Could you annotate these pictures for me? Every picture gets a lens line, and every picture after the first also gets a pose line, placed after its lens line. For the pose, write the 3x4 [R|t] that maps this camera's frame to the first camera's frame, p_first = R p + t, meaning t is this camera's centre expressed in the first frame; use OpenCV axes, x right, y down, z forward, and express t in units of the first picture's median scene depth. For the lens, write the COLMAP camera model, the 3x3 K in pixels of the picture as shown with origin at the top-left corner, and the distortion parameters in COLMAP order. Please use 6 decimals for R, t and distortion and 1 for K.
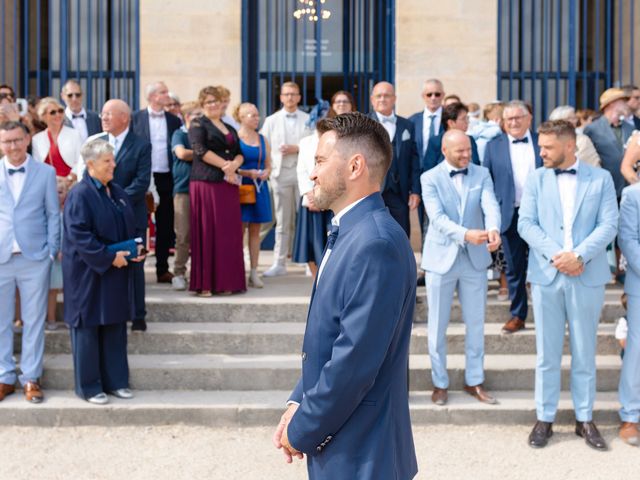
lens RADIAL K [[1047.1, 0, 320.4], [0, 1047.1, 238.7], [0, 0, 1]] dist [-0.012387, -0.089446]
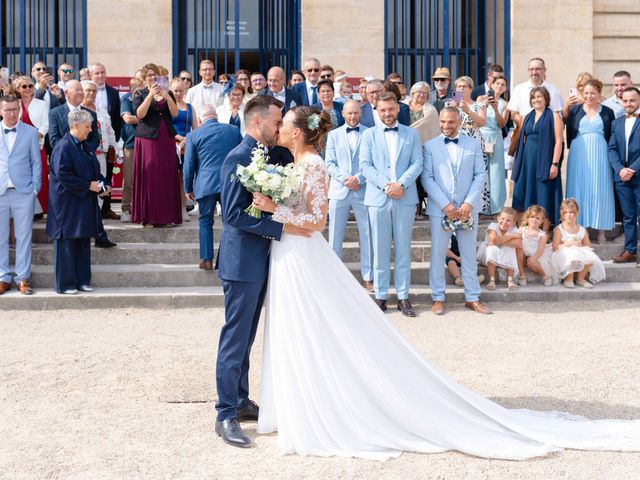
lens RADIAL K [[1047.1, 0, 320.4], [0, 1047.1, 238.7], [0, 0, 1]] dist [-0.012387, -0.089446]
pose [[0.998047, -0.007103, 0.062069, 0.033743], [0.004986, 0.999403, 0.034189, 0.032996], [-0.062275, -0.033813, 0.997486, -0.411323]]
